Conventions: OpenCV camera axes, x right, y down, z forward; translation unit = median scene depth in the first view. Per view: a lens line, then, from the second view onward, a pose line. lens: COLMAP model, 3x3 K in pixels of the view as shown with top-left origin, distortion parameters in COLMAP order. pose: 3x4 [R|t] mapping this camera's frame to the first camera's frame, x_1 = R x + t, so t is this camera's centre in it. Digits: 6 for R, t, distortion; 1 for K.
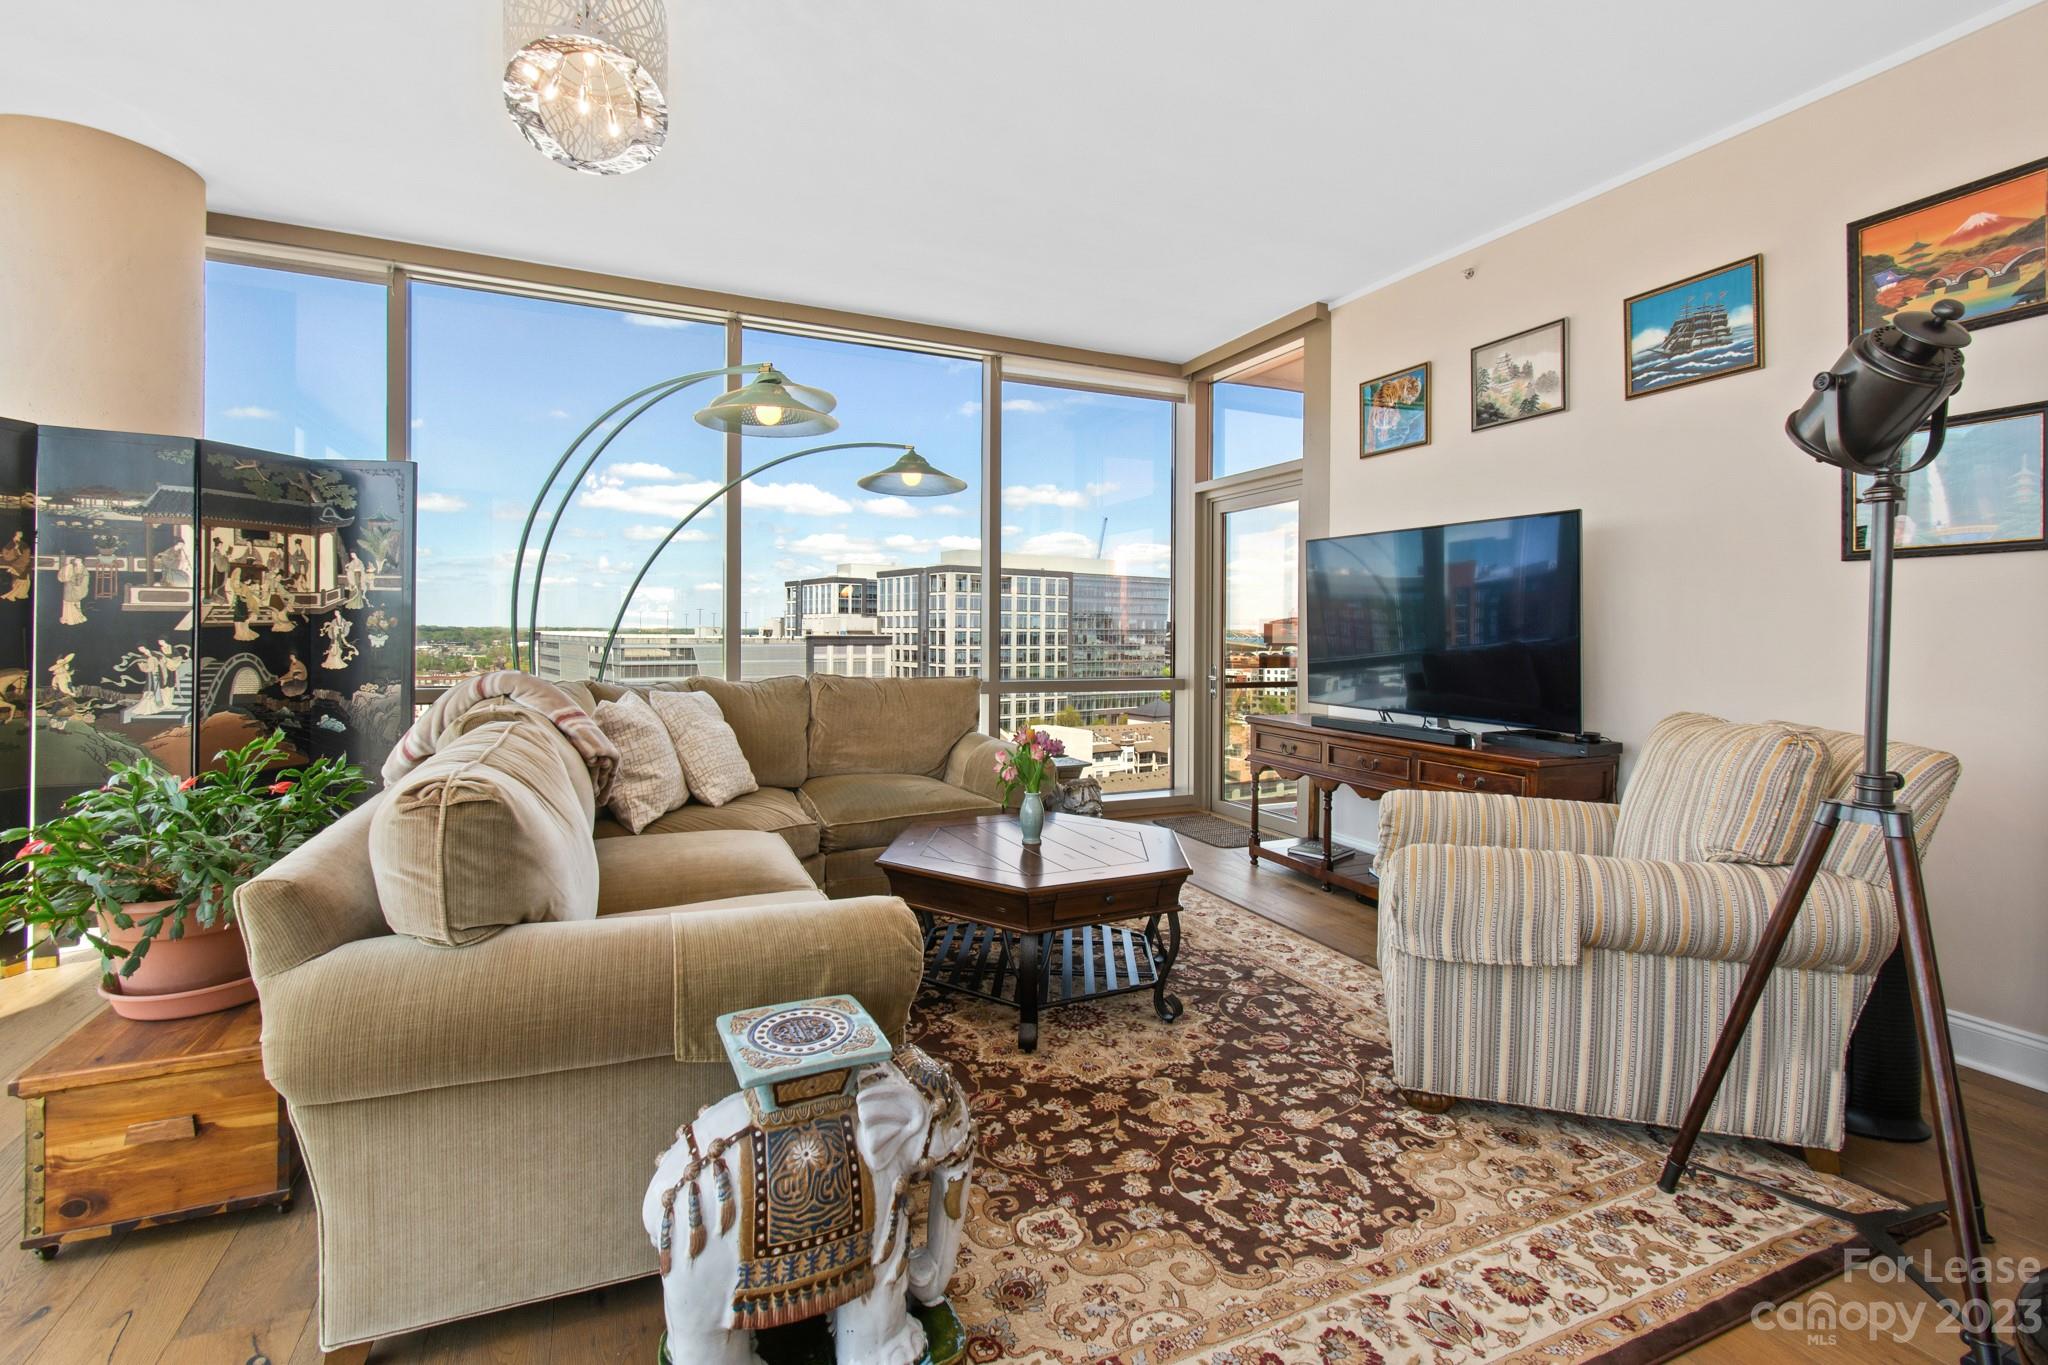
lens RADIAL K [[920.1, 0, 1021.3], [0, 920.1, 638.3], [0, 0, 1]] dist [0.001182, -0.000866]
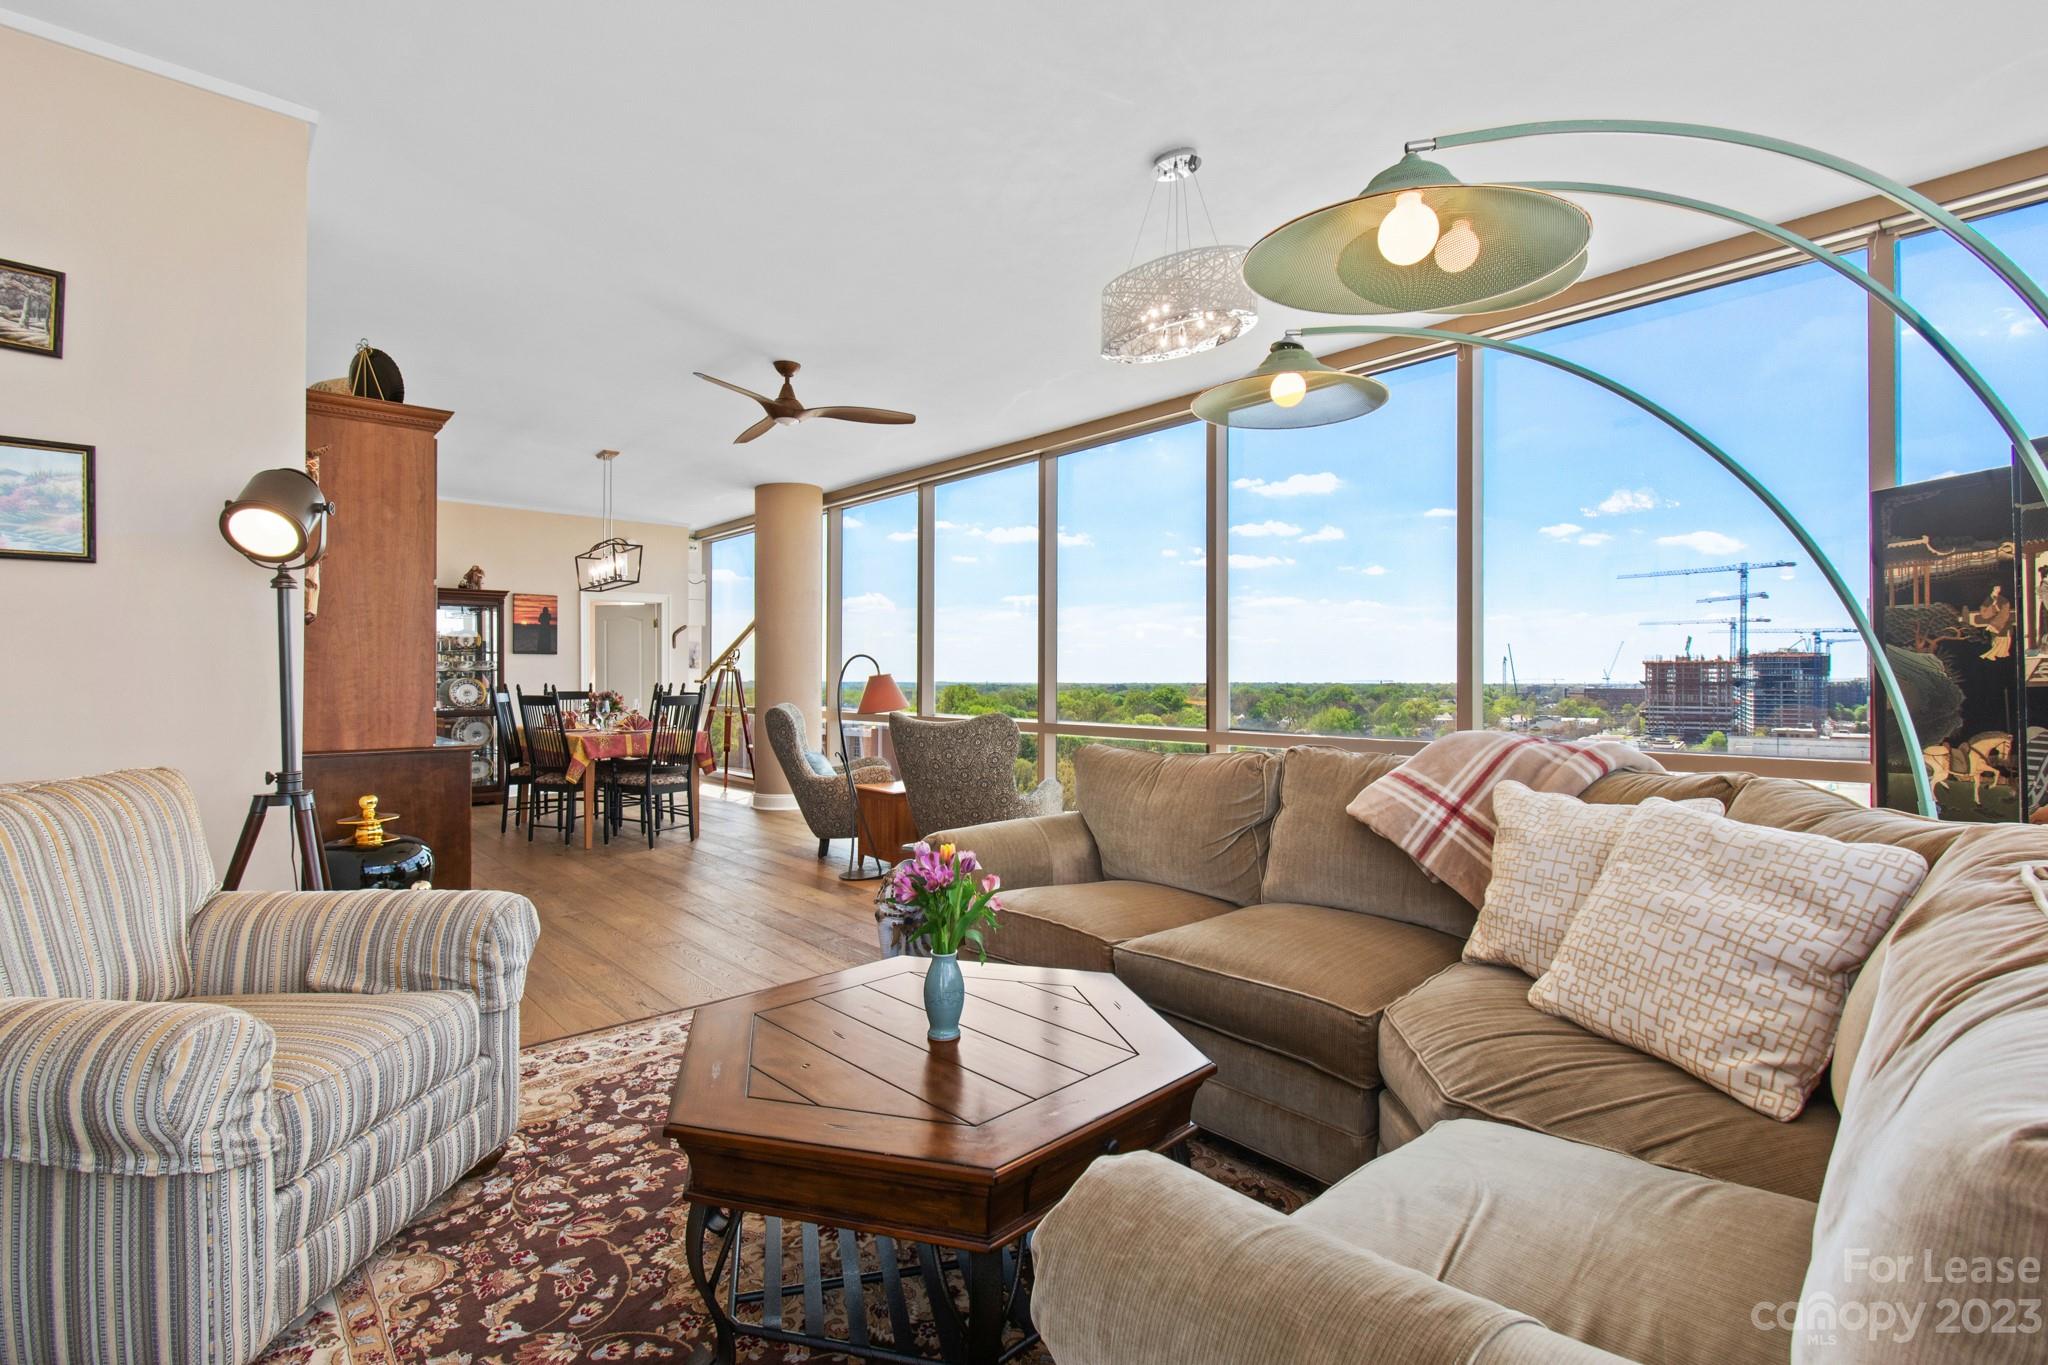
lens RADIAL K [[936.3, 0, 1016.1], [0, 936.3, 698.4], [0, 0, 1]] dist [0.000141, -0.000123]
pose [[-0.954053, -0.004969, -0.299596, 0.144411], [-0.012151, 0.999682, 0.022112, -0.009688], [0.299391, 0.024736, -0.953810, 1.533242]]
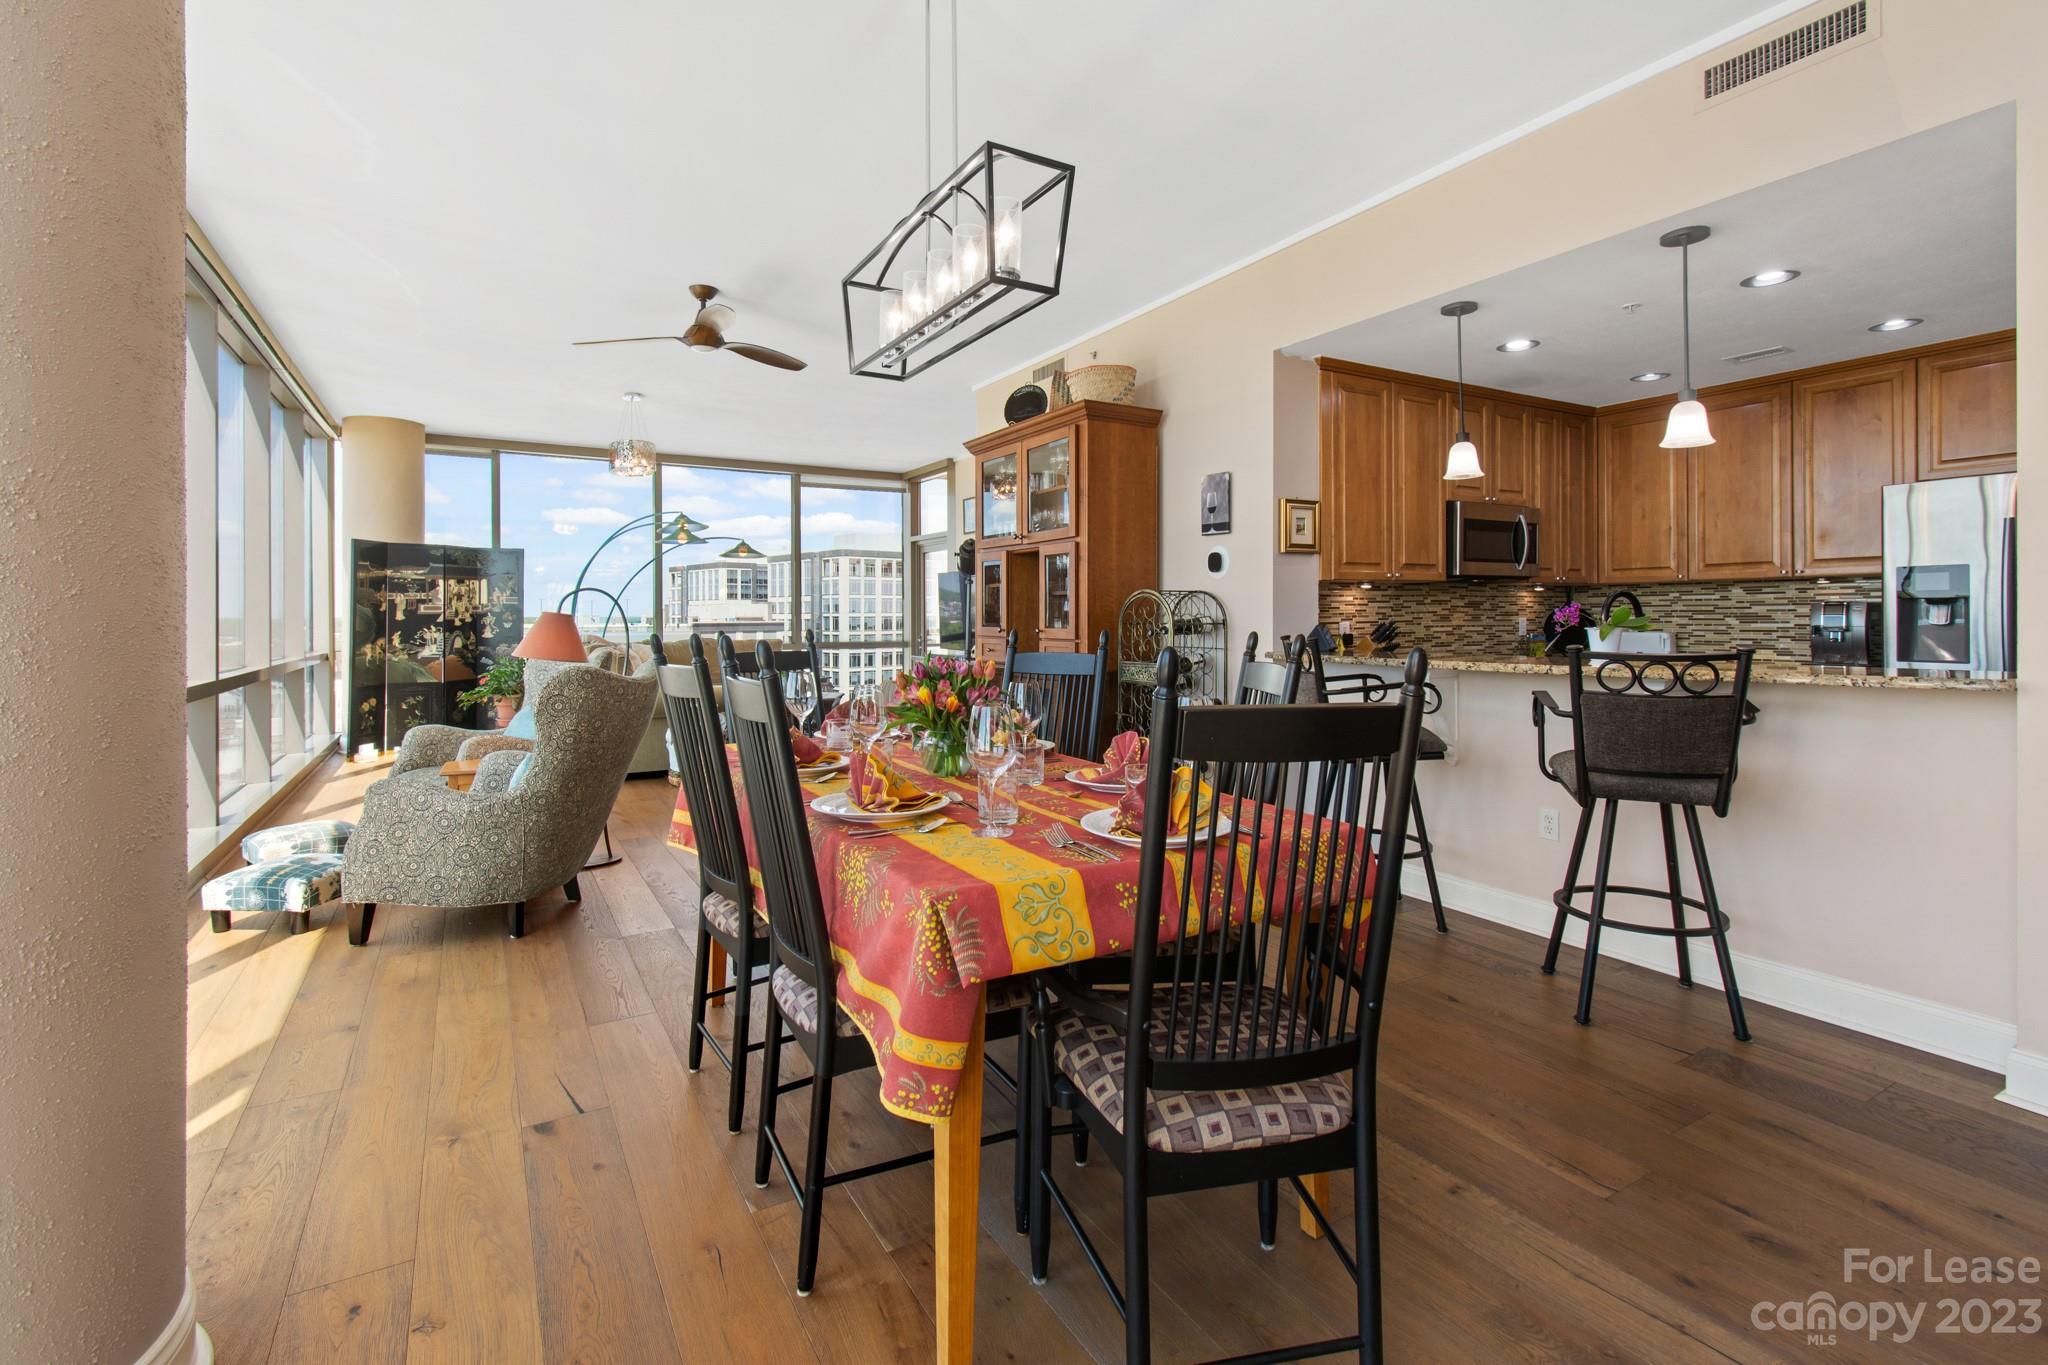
lens RADIAL K [[916.9, 0, 1014.3], [0, 916.9, 618.5], [0, 0, 1]] dist [-0.022609, -0.000128]
pose [[0.996211, -0.007797, 0.086620, 0.439169], [0.007494, 0.999965, 0.003823, -0.015305], [-0.086647, -0.003159, 0.996234, -1.622893]]
